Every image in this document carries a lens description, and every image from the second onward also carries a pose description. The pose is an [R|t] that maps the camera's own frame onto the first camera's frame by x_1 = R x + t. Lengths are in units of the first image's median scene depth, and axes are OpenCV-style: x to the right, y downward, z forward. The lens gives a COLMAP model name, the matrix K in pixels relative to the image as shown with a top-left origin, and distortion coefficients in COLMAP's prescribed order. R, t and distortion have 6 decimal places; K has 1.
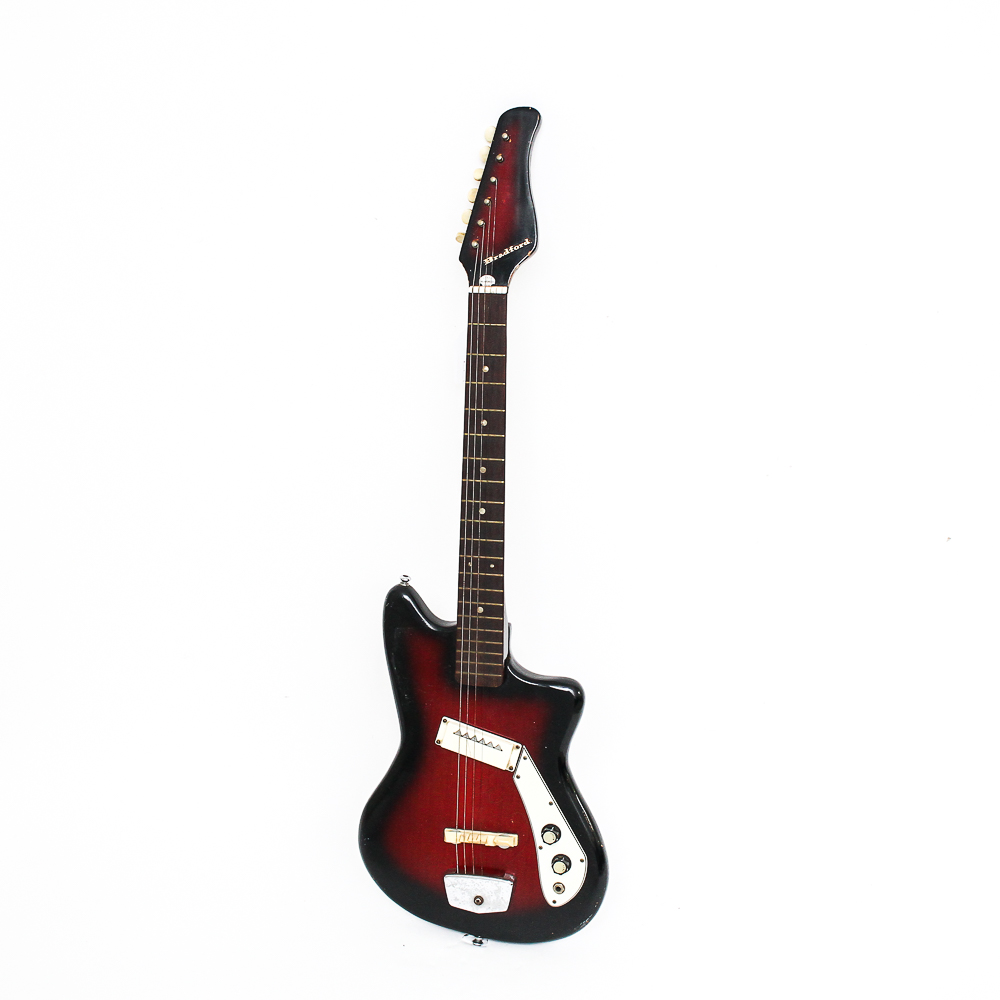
lens RADIAL K [[1732.3, 0, 498.1], [0, 1732.3, 495.0], [0, 0, 1]] dist [-0.130431, 0.000000]
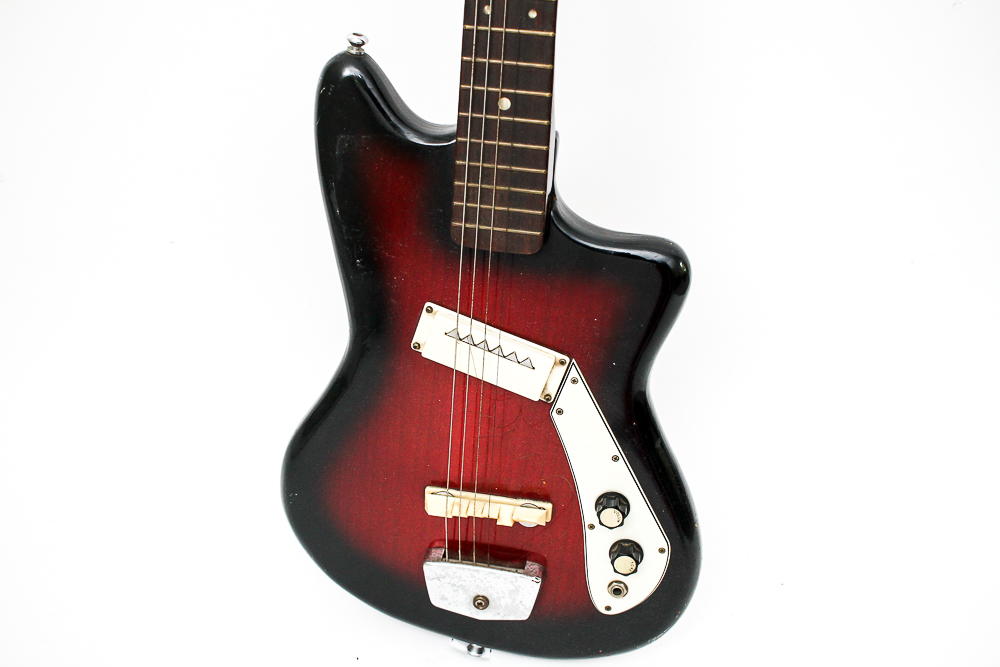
lens RADIAL K [[1135.8, 0, 492.3], [0, 1135.8, 332.7], [0, 0, 1]] dist [-0.099847, 0.000000]
pose [[0.999125, 0.021497, 0.035879, -0.024020], [-0.029856, 0.967313, 0.251823, 0.047630], [-0.029293, -0.252673, 0.967108, 0.660304]]
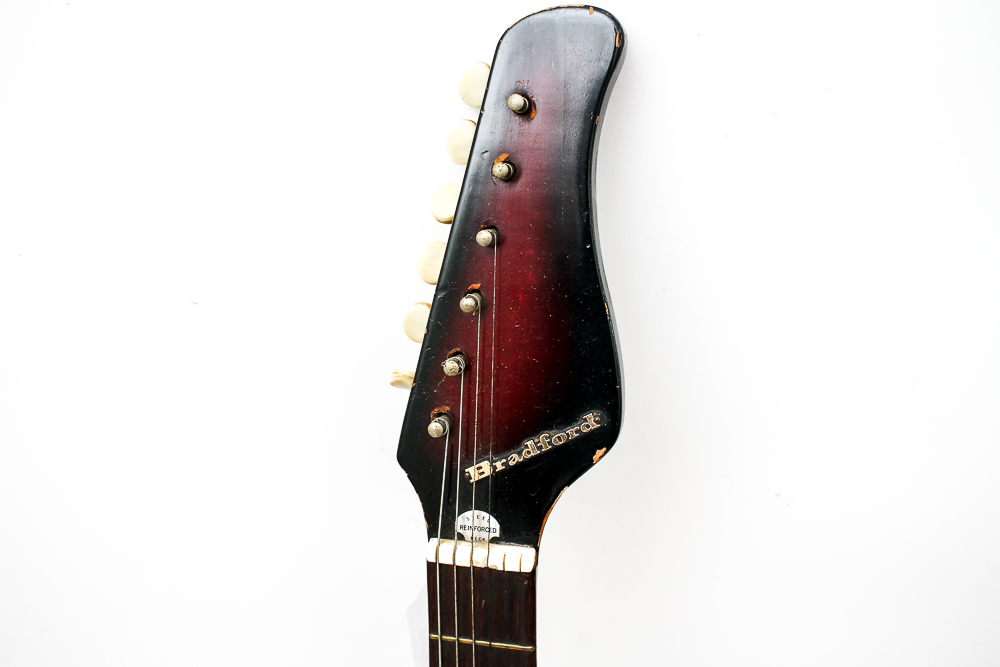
lens RADIAL K [[1135.8, 0, 493.5], [0, 1135.8, 344.3], [0, 0, 1]] dist [-0.099847, 0.000000]
pose [[0.999054, -0.025809, -0.034989, 0.005705], [0.030414, 0.989934, 0.138223, -0.184939], [0.031070, -0.139157, 0.989783, 0.749330]]
